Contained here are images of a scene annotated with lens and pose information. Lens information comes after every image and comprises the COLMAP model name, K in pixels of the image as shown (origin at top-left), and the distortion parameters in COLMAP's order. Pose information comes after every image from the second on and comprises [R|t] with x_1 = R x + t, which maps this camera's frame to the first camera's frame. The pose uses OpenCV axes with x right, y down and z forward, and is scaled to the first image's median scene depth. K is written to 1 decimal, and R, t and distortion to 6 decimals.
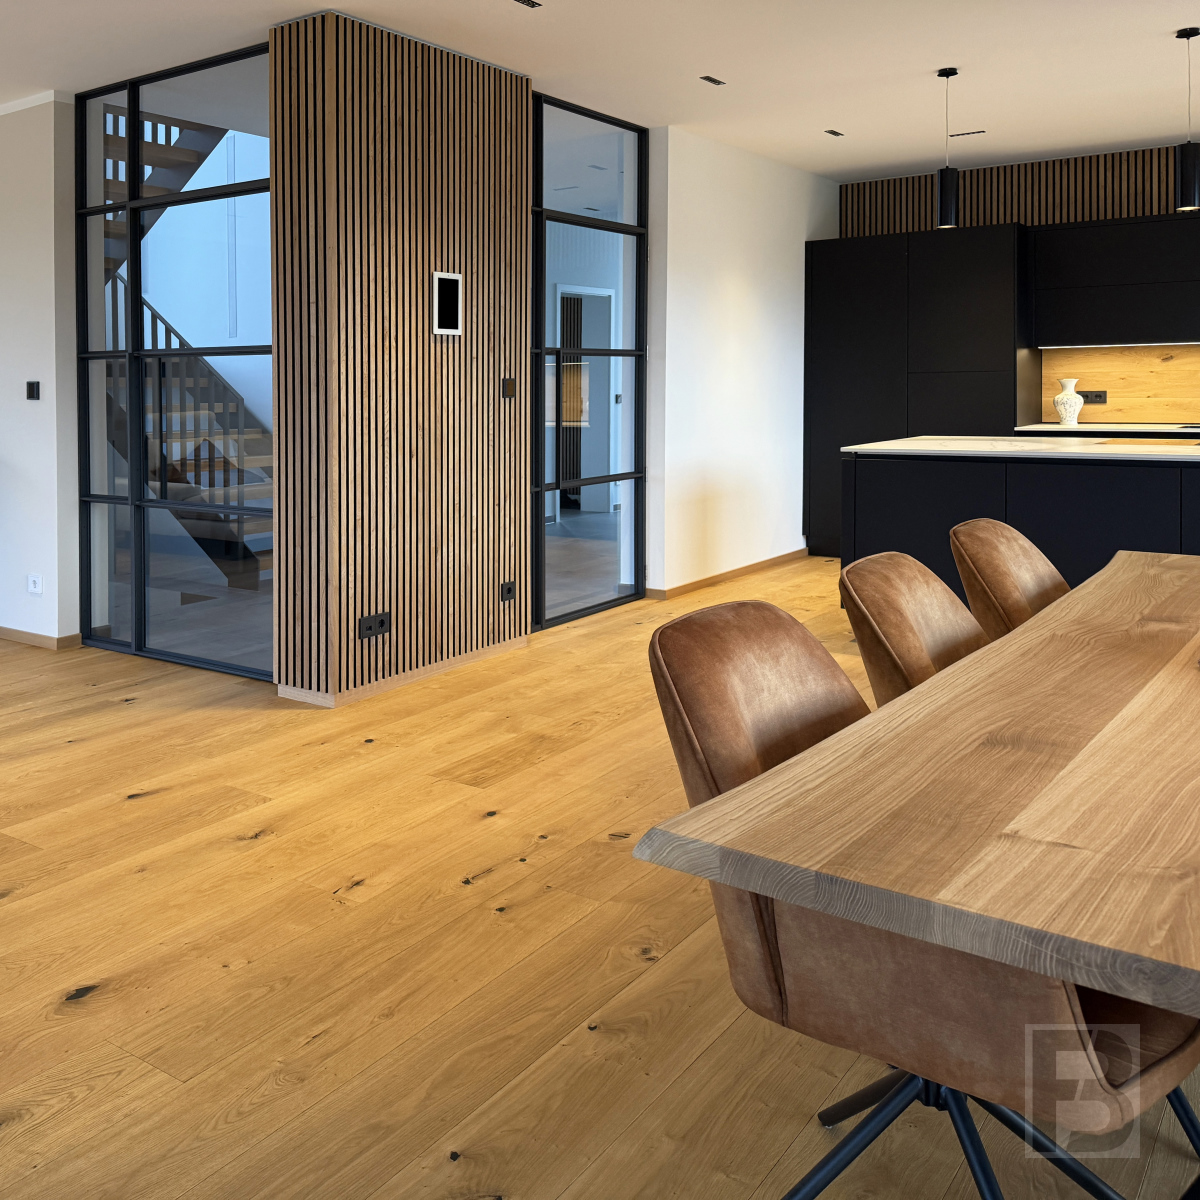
lens RADIAL K [[1038.2, 0, 555.3], [0, 1038.2, 586.1], [0, 0, 1]] dist [0.108625, -0.159575]
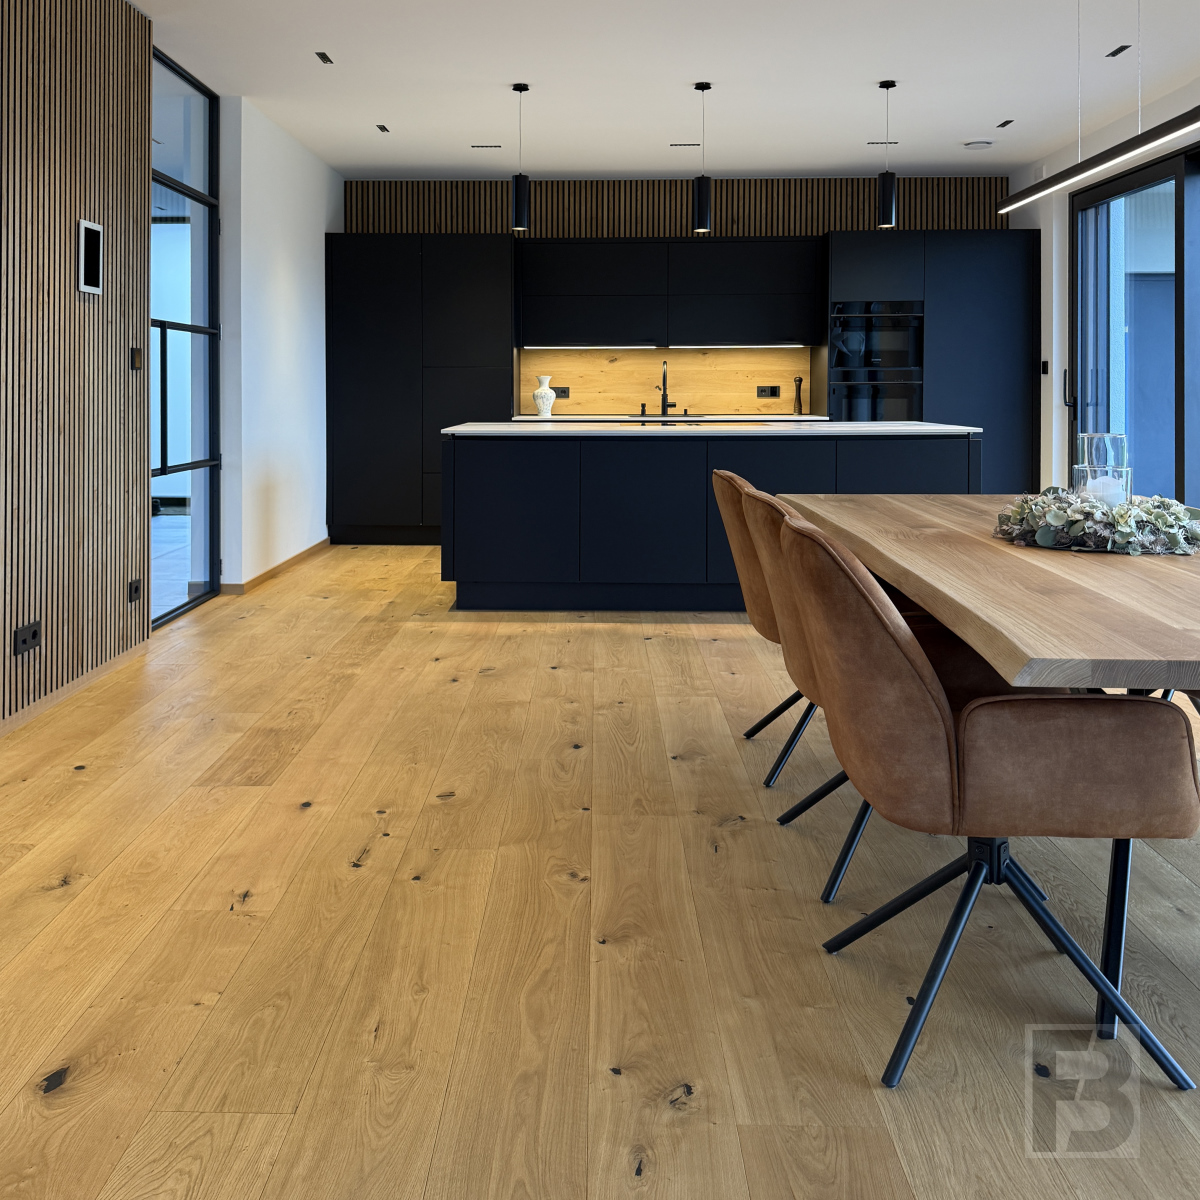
lens RADIAL K [[1038.2, 0, 555.3], [0, 1038.2, 586.1], [0, 0, 1]] dist [0.108625, -0.159575]
pose [[0.842560, -0.091047, 0.530852, -0.380808], [0.092941, 0.995401, 0.023208, 0.023804], [-0.530524, 0.029783, 0.847147, 0.087405]]
